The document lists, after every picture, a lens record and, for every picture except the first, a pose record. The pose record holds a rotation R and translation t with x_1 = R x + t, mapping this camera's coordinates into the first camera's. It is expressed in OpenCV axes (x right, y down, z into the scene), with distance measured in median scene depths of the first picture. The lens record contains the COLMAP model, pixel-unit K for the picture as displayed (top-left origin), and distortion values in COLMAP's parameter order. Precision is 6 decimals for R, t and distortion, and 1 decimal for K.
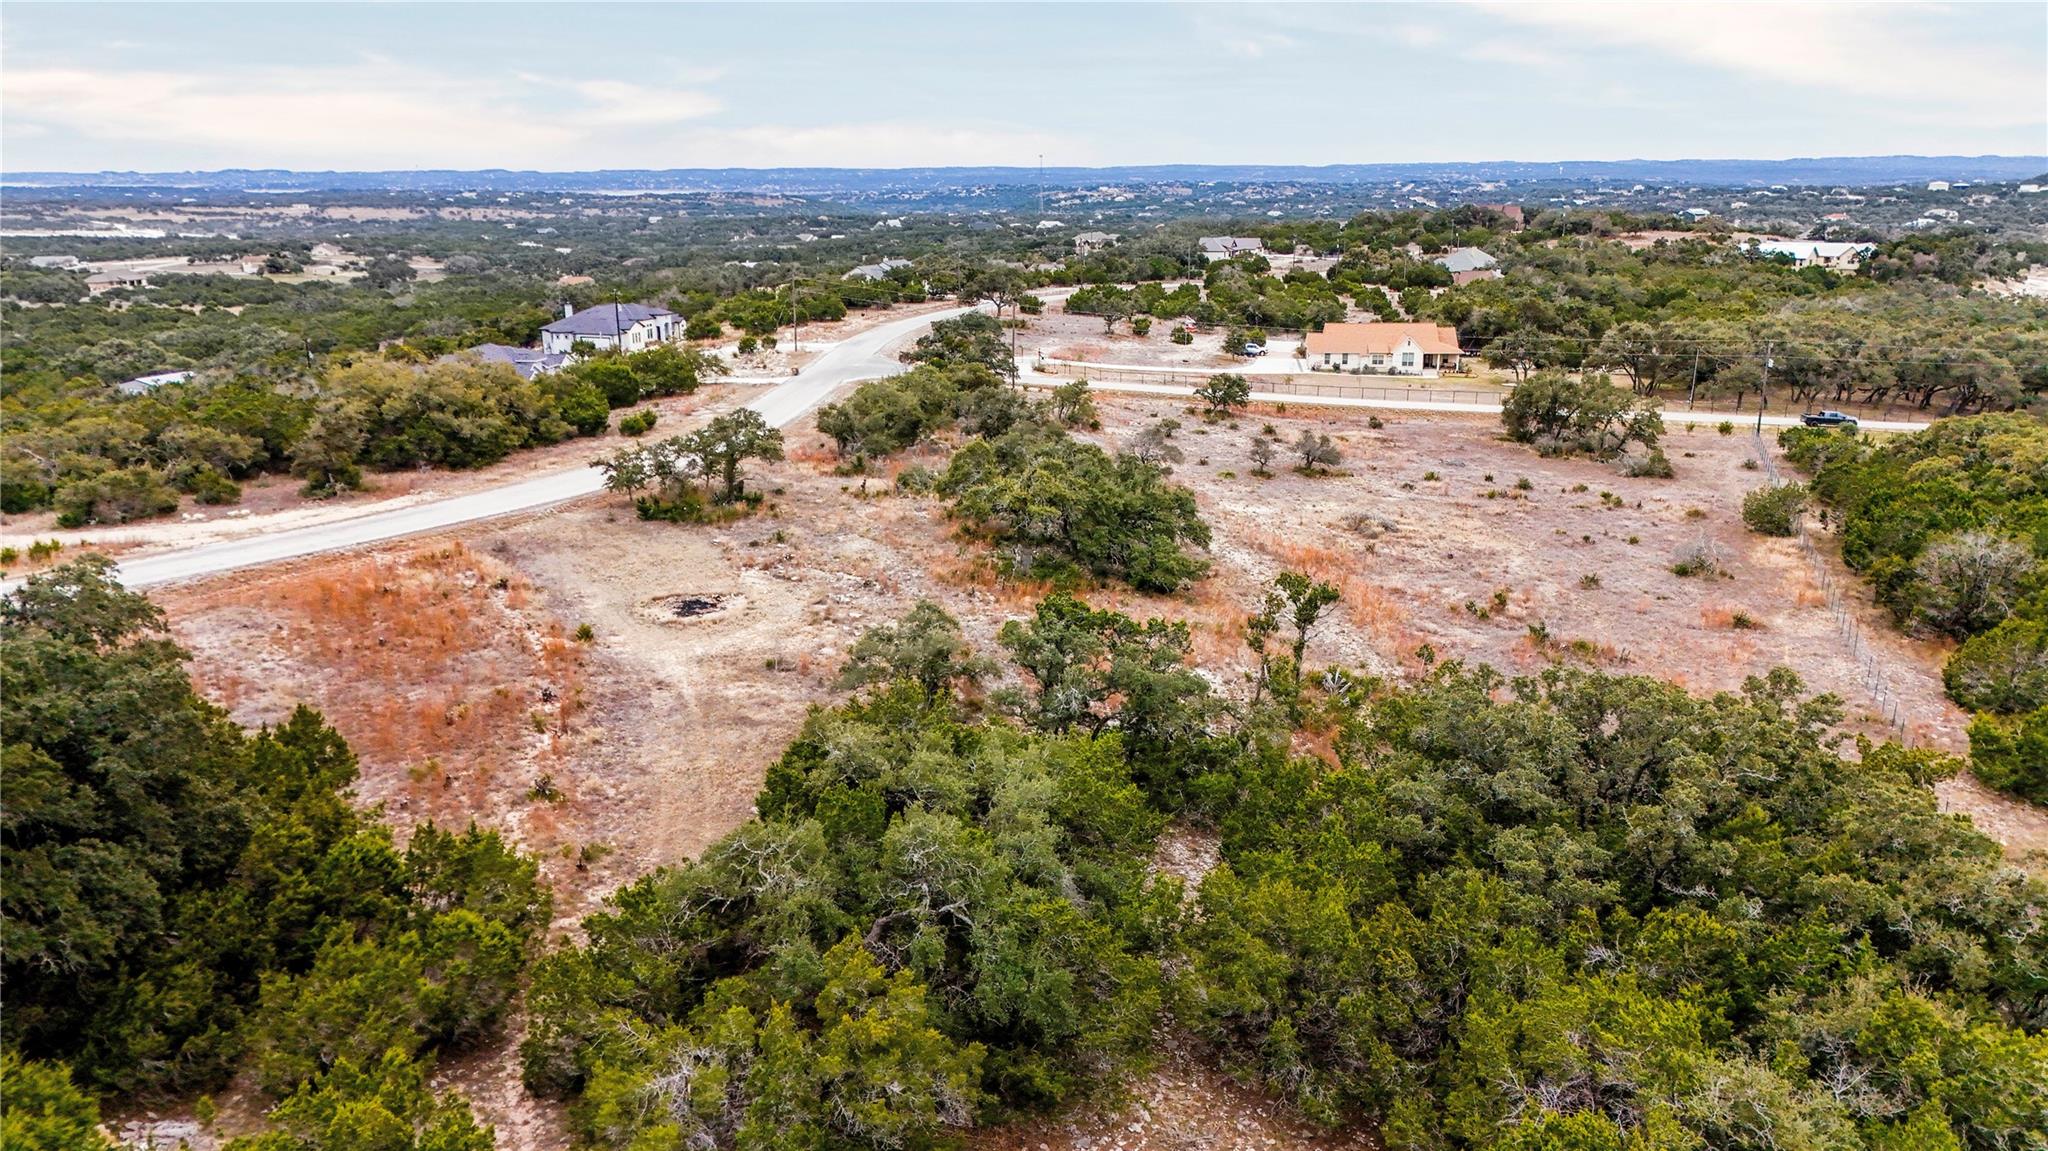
lens RADIAL K [[1489.8, 0, 1024.0], [0, 1489.8, 575.5], [0, 0, 1]] dist [0.083268, -0.065610]
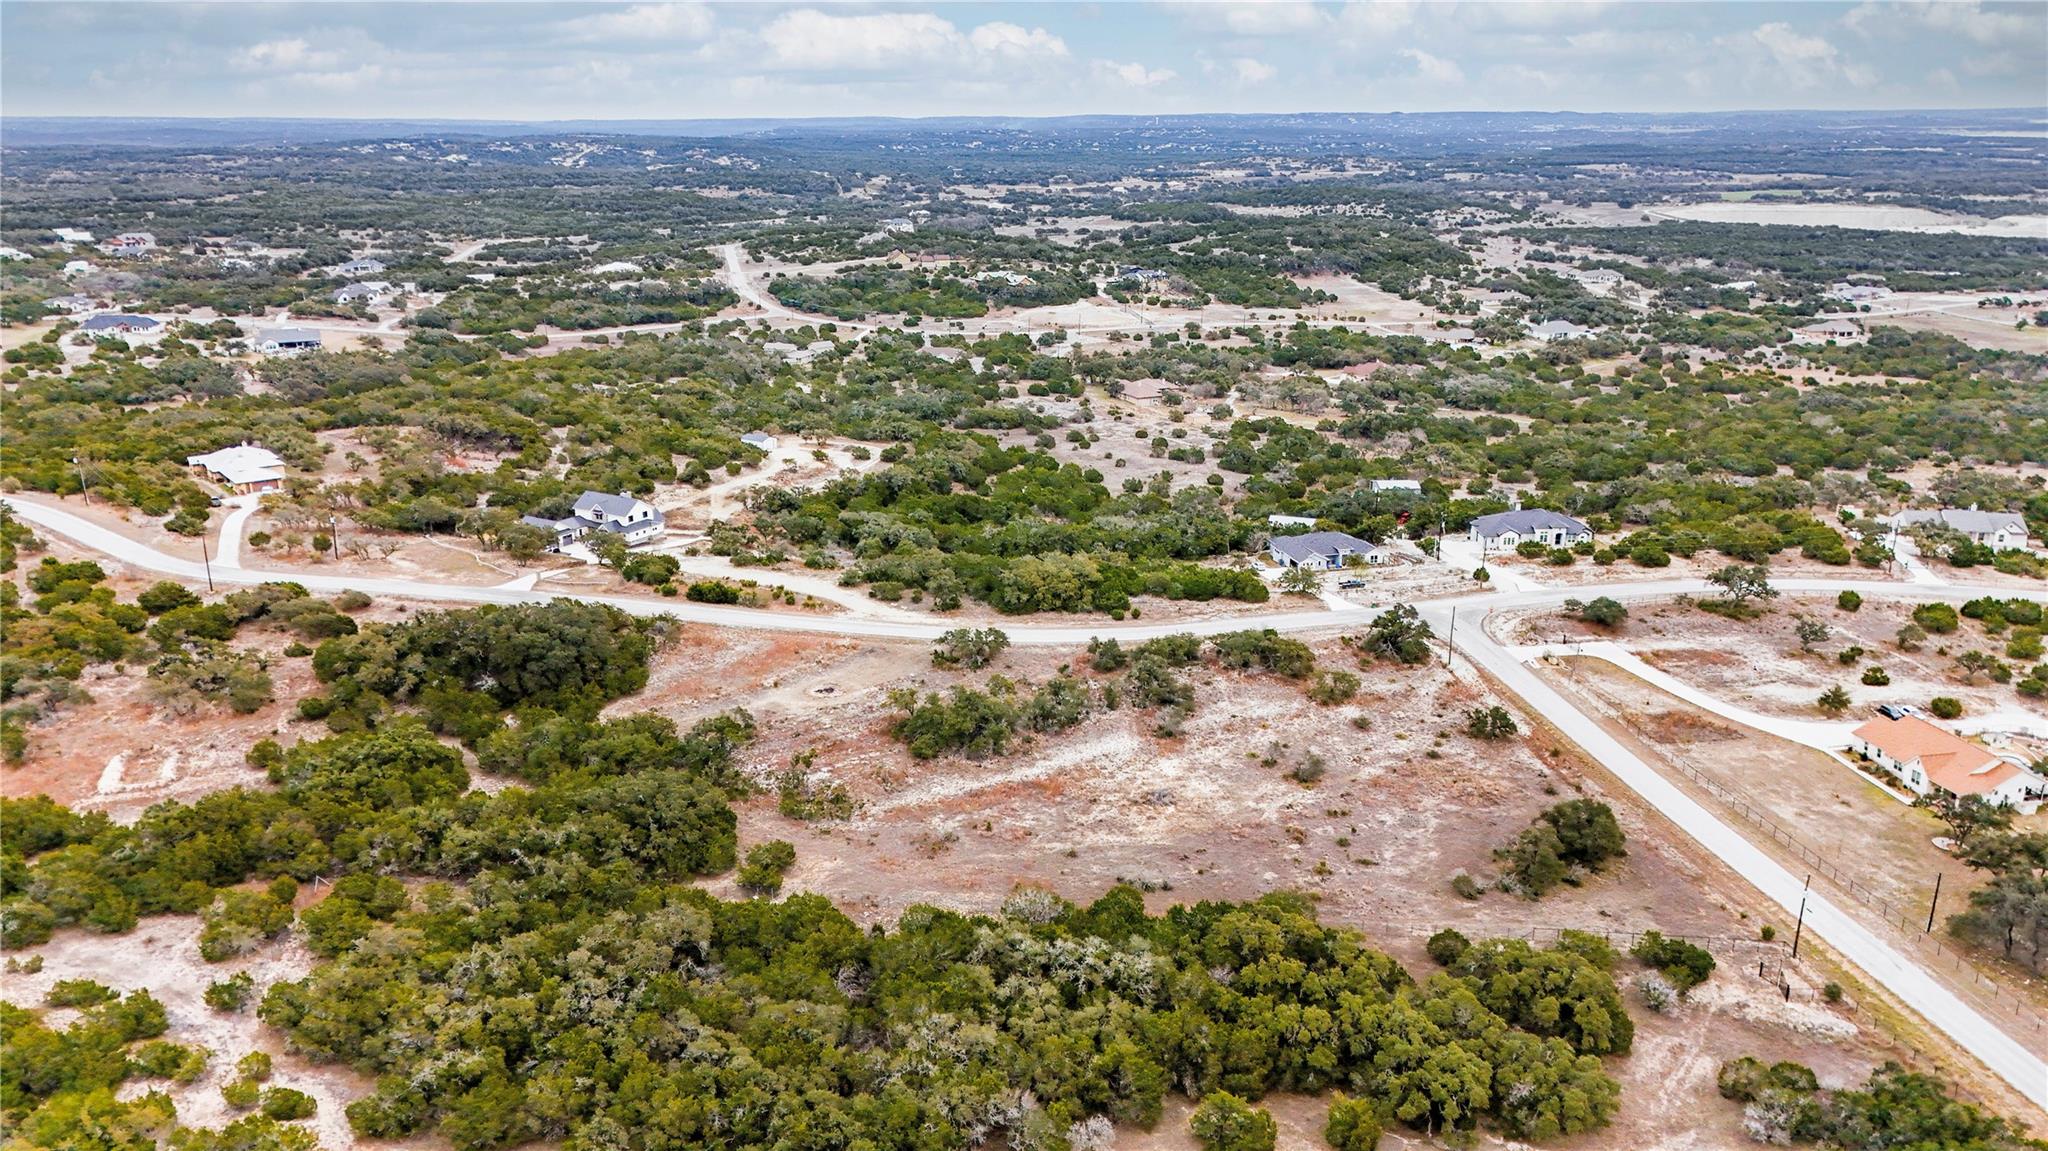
lens RADIAL K [[1506.2, 0, 1010.9], [0, 1506.2, 523.3], [0, 0, 1]] dist [0.057459, -0.066812]
pose [[0.313844, 0.253179, -0.915097, 1.057605], [-0.239757, 0.953692, 0.181629, -0.384679], [0.918705, 0.162398, 0.360012, 0.084115]]
